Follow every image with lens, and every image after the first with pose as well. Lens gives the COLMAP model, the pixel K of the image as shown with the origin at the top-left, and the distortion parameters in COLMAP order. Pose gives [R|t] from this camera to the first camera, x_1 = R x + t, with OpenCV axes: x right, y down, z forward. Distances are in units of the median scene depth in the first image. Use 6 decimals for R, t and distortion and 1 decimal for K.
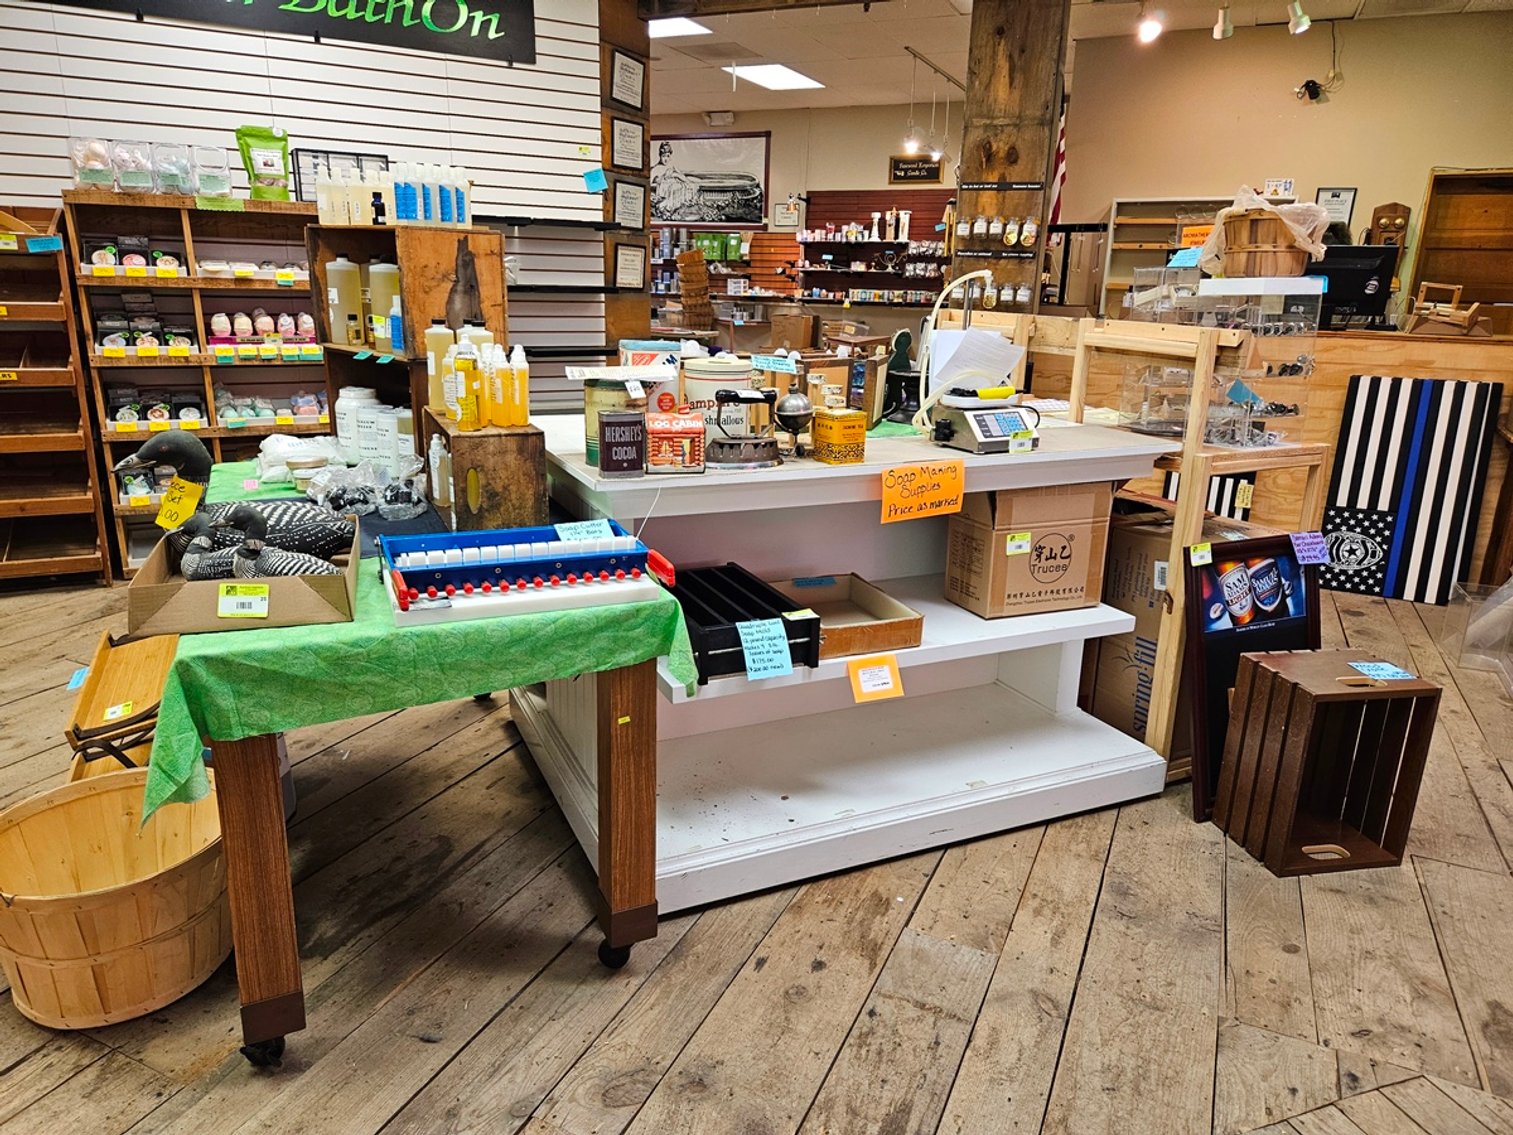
lens RADIAL K [[1020.3, 0, 749.2], [0, 1020.3, 560.1], [0, 0, 1]] dist [0.042946, -0.016063]
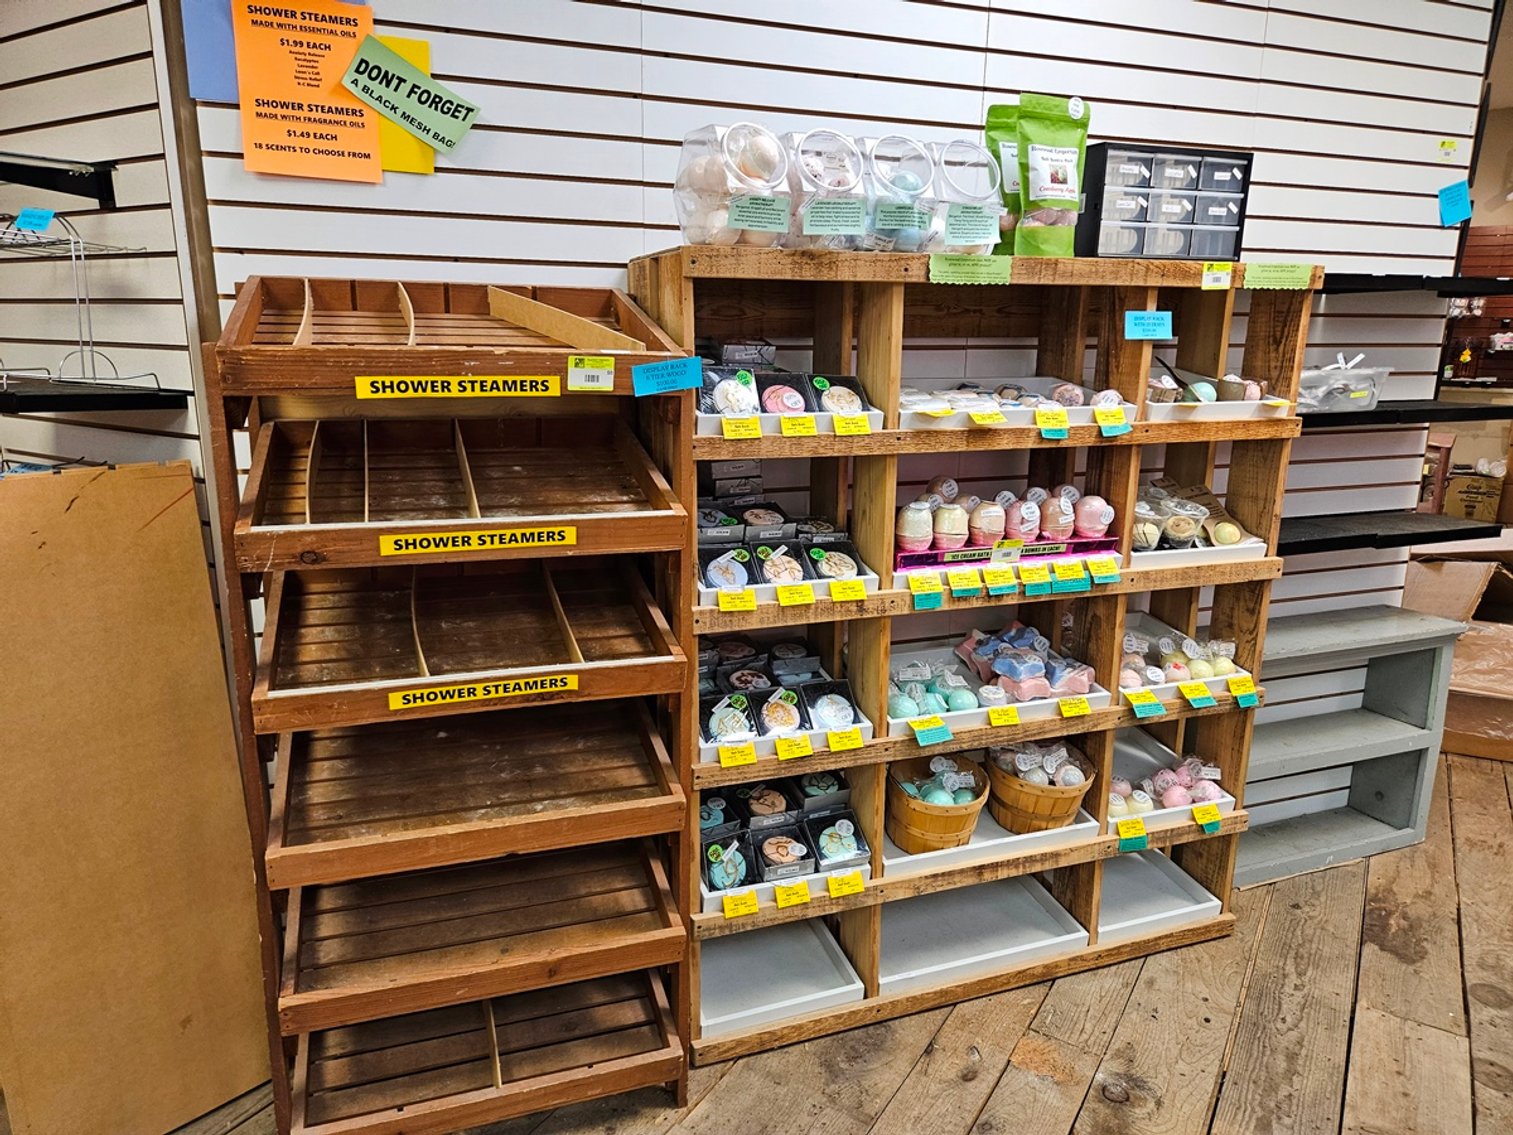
lens RADIAL K [[1020.3, 0, 753.5], [0, 1020.3, 577.5], [0, 0, 1]] dist [0.042946, -0.016063]
pose [[0.992567, 0.015641, -0.120694, -0.210581], [-0.020076, 0.999164, -0.035620, -0.074439], [0.120035, 0.037778, 0.992051, 0.213185]]
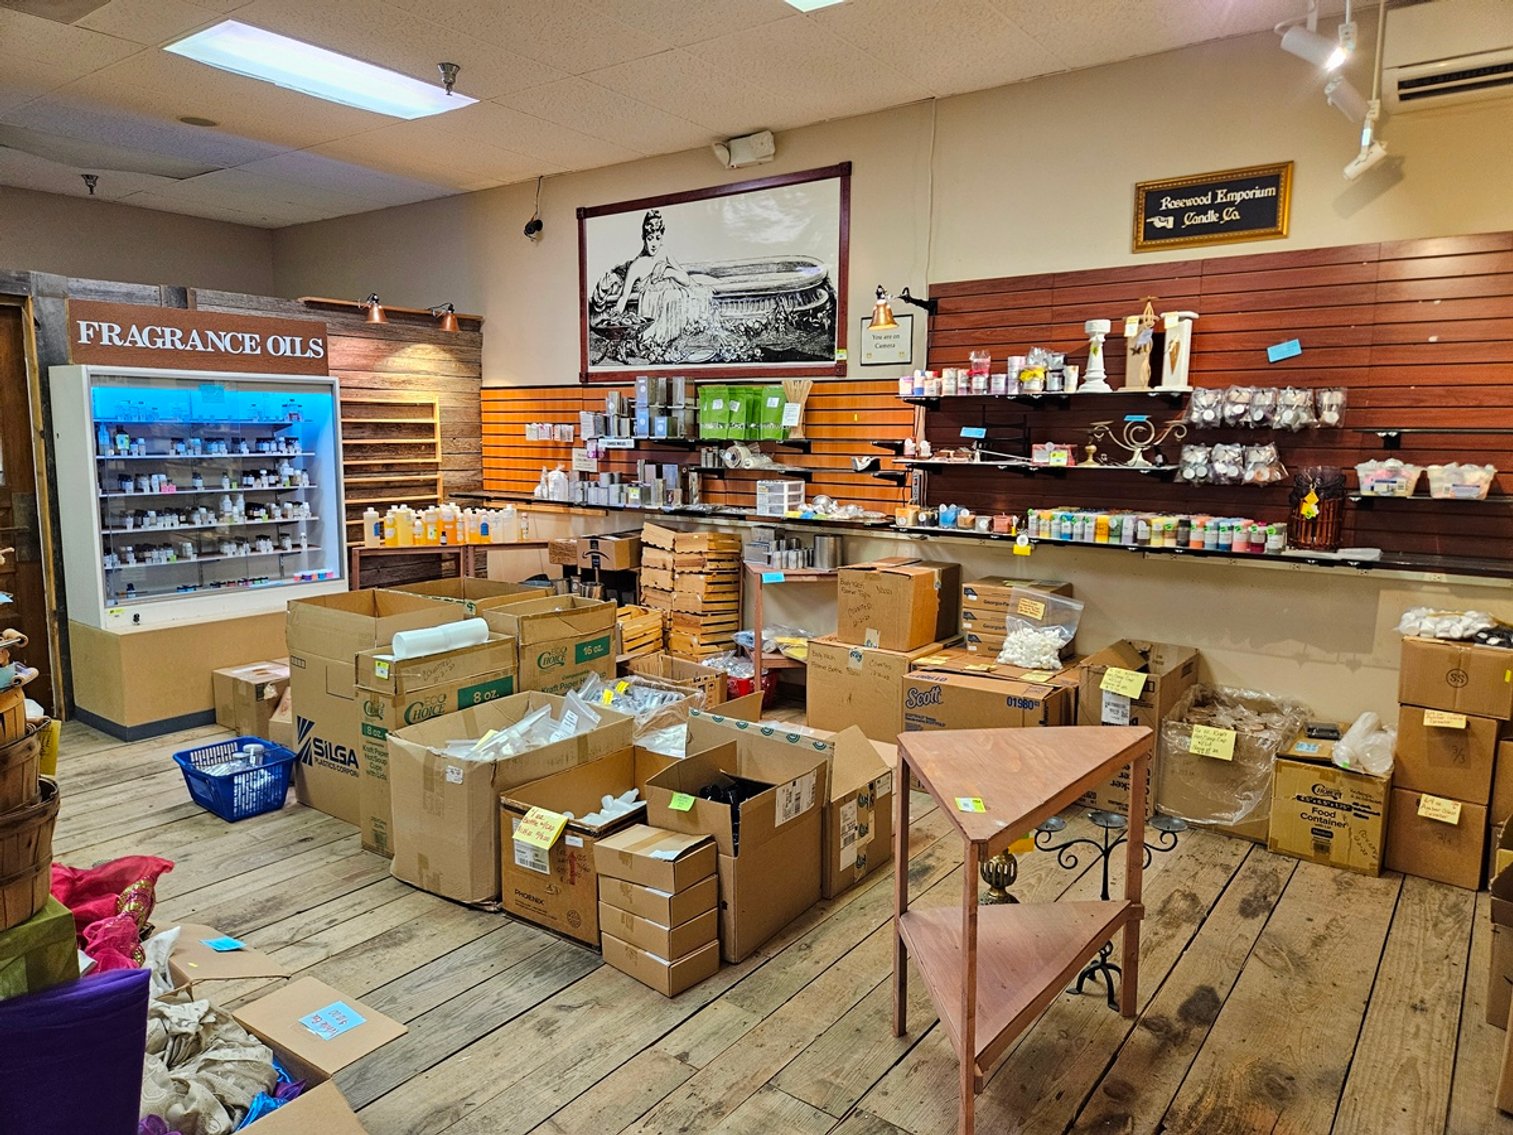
lens RADIAL K [[1020.3, 0, 755.1], [0, 1020.3, 554.9], [0, 0, 1]] dist [0.042946, -0.016063]
pose [[0.977890, 0.010685, -0.208846, 0.078000], [-0.043220, 0.987458, -0.151850, -0.185040], [0.204604, 0.157519, 0.966087, 0.606435]]
